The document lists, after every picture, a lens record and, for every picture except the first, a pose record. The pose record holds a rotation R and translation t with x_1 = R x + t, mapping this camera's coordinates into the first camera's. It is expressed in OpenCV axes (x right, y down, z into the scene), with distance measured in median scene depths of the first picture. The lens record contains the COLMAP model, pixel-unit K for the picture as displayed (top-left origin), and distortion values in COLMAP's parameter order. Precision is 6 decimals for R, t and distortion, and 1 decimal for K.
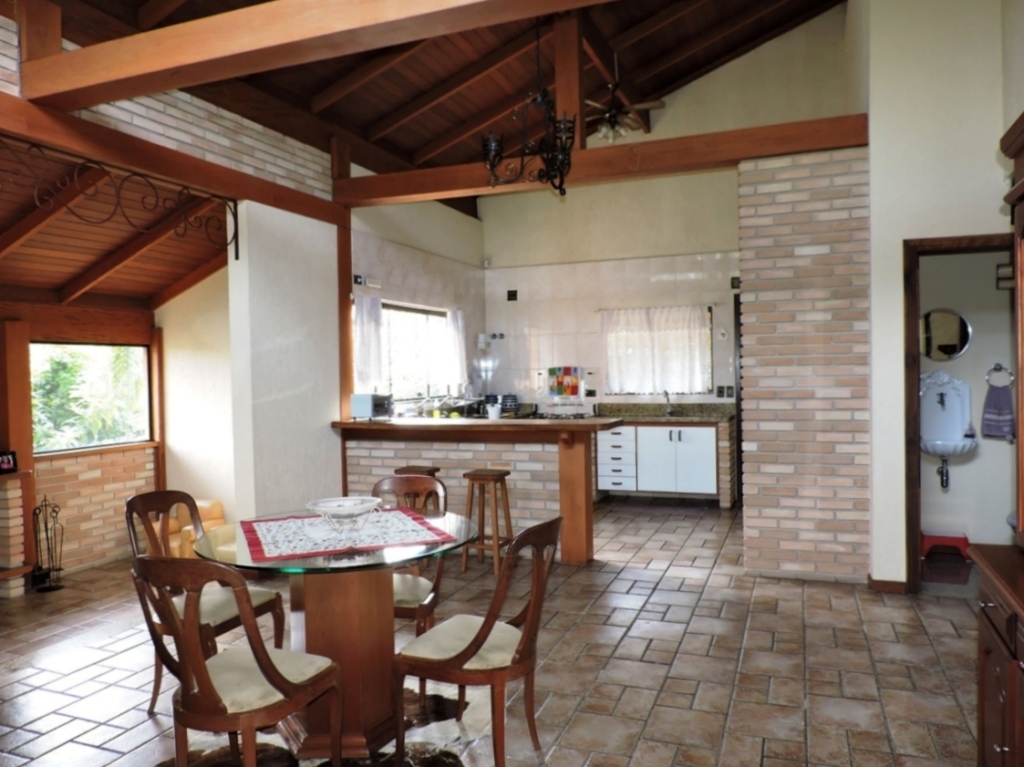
lens RADIAL K [[760.8, 0, 505.0], [0, 760.8, 384.7], [0, 0, 1]] dist [-0.009363, 0.007671]
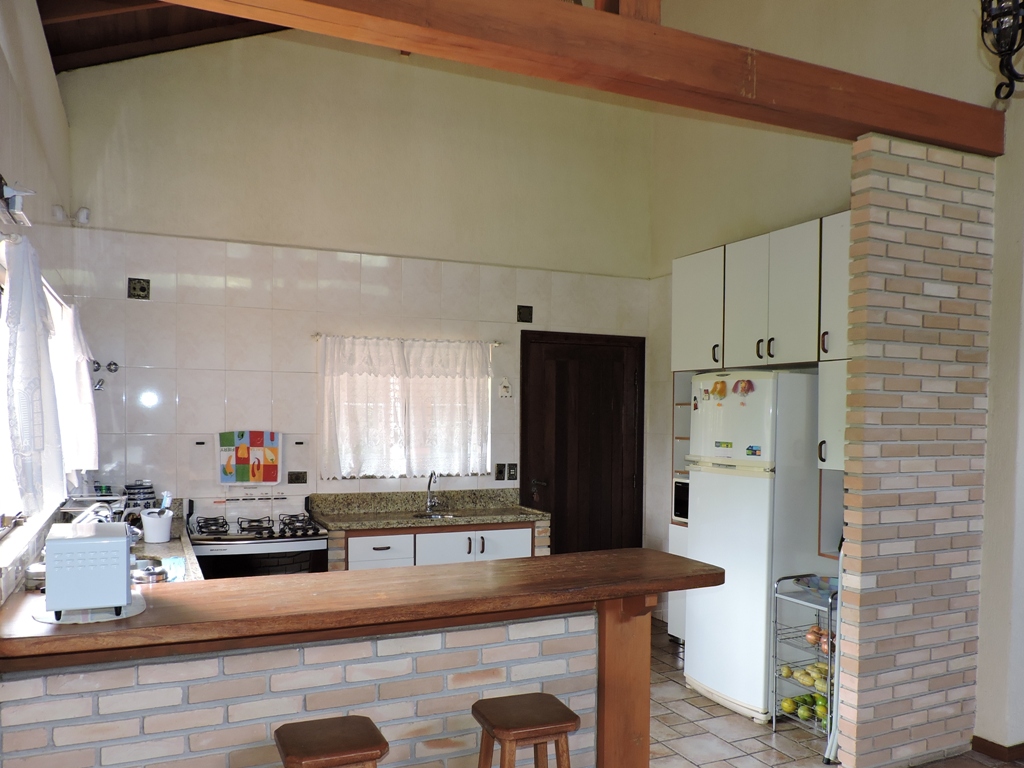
lens RADIAL K [[845.8, 0, 546.0], [0, 845.8, 437.9], [0, 0, 1]] dist [-0.025518, 0.018338]
pose [[0.672006, 0.001989, 0.740543, -0.320565], [-0.011230, 0.999909, 0.007505, -0.035119], [-0.740461, -0.013360, 0.671967, 0.599482]]
